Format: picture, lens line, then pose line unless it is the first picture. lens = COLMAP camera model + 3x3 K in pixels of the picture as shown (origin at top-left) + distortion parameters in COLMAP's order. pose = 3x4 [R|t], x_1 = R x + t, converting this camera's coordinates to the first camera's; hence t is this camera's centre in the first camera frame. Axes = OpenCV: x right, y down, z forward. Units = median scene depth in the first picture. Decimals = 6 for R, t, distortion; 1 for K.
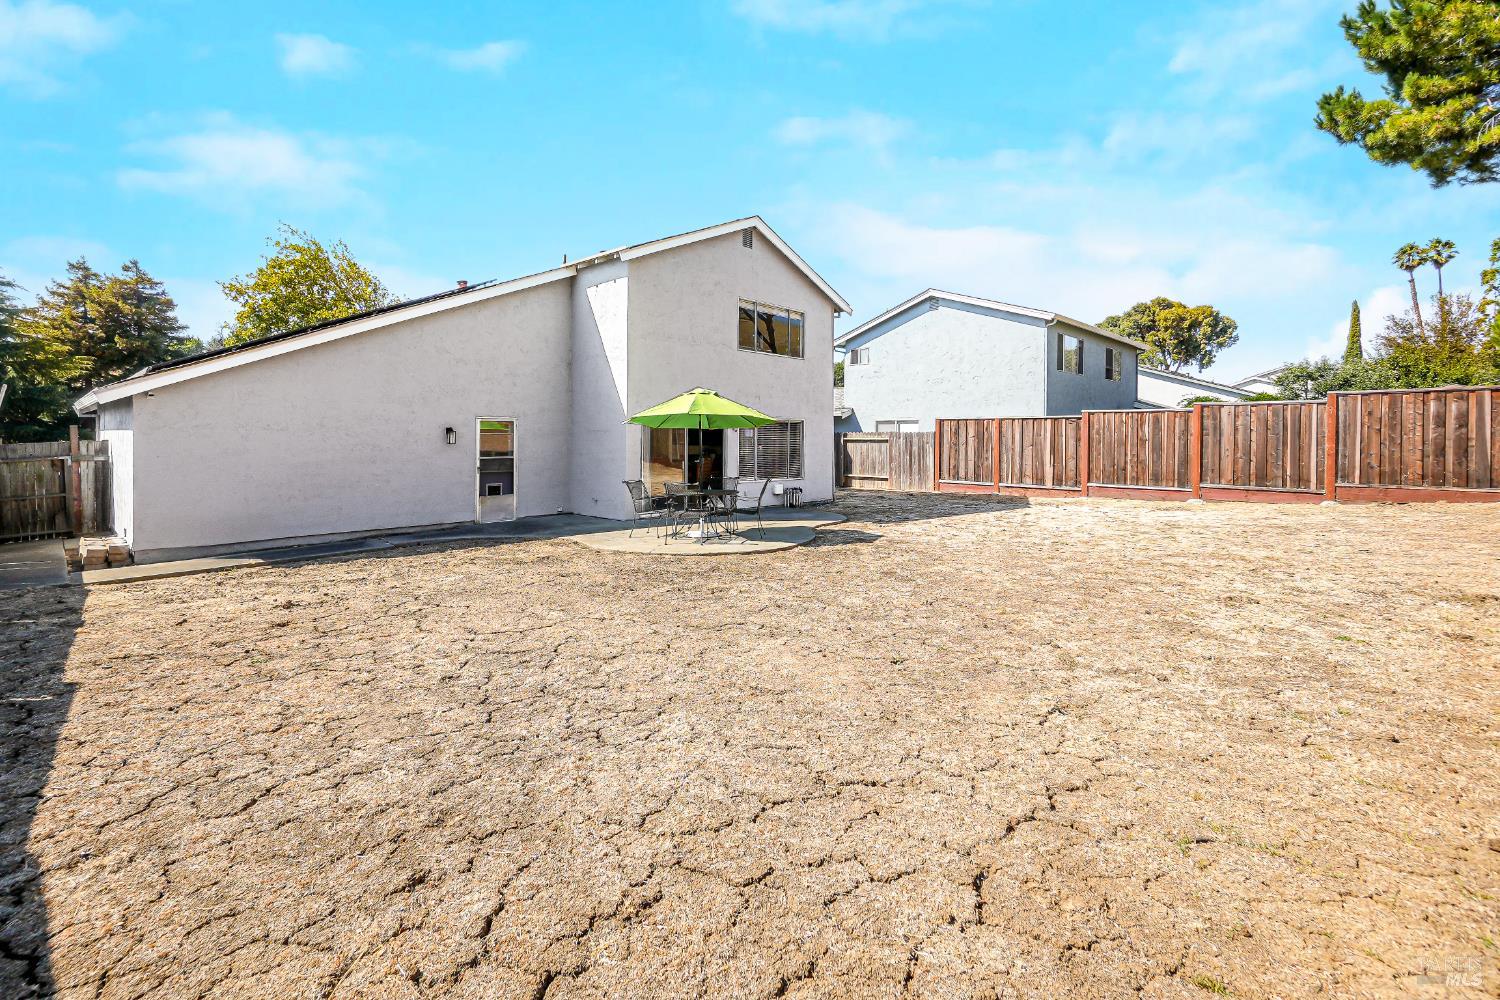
lens RADIAL K [[669.6, 0, 743.0], [0, 669.6, 441.7], [0, 0, 1]] dist [0.009678, 0.000658]
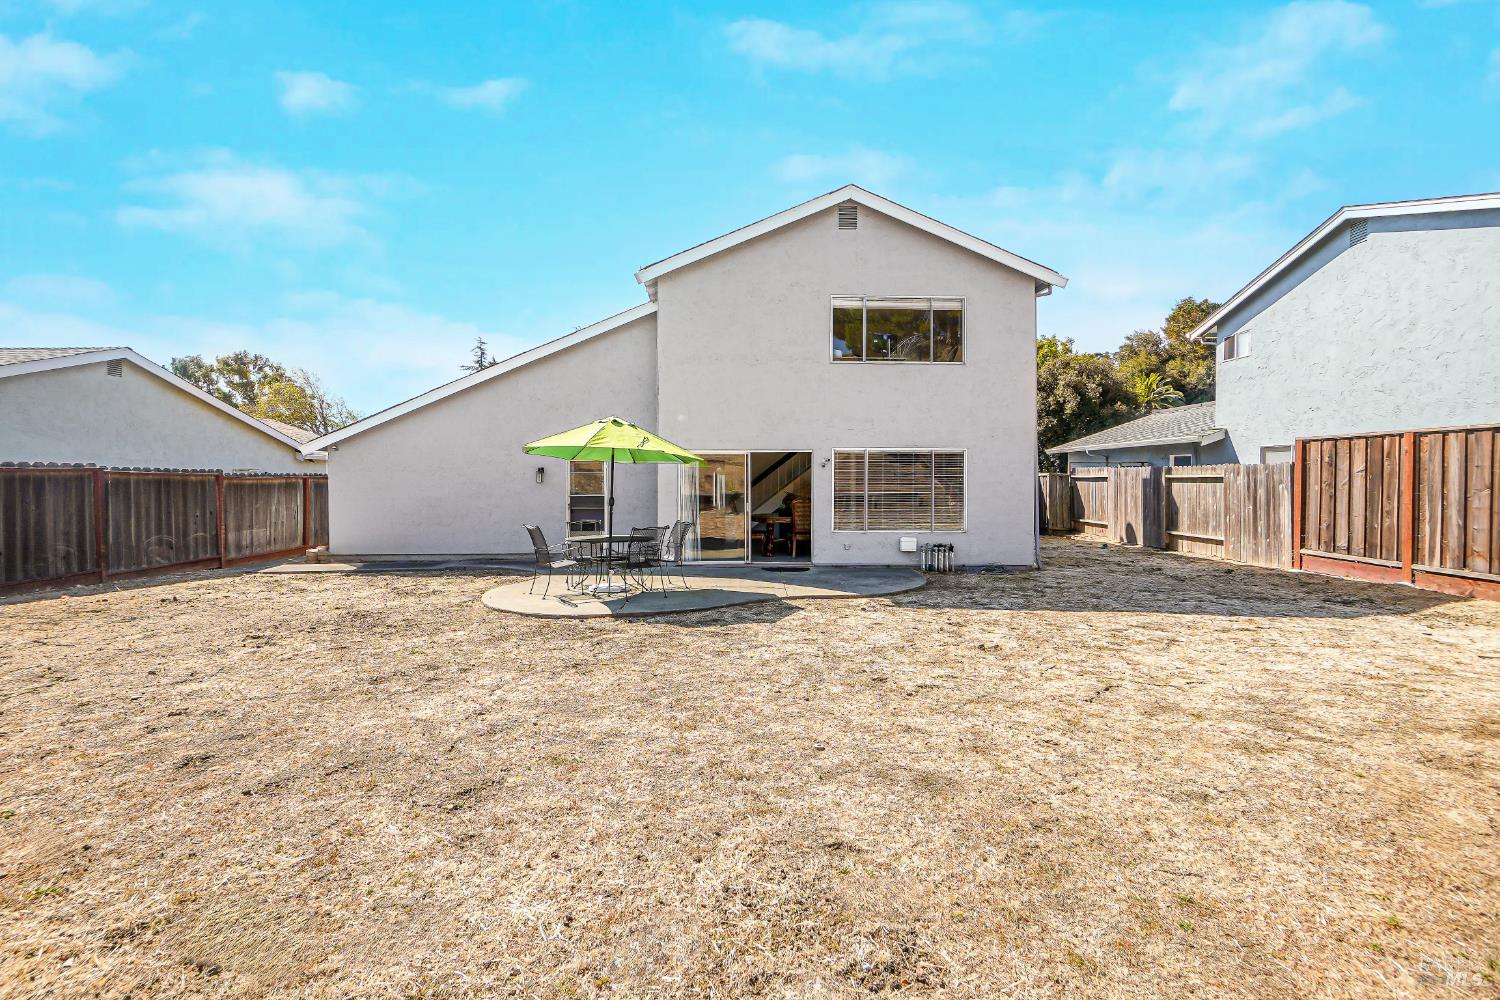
lens RADIAL K [[665.5, 0, 787.0], [0, 665.5, 486.2], [0, 0, 1]] dist [-0.001467, -0.000710]
pose [[0.707109, 0.003798, -0.707095, 0.393742], [-0.000883, 0.999990, 0.004487, 0.002883], [0.707104, -0.002548, 0.707105, 0.321341]]
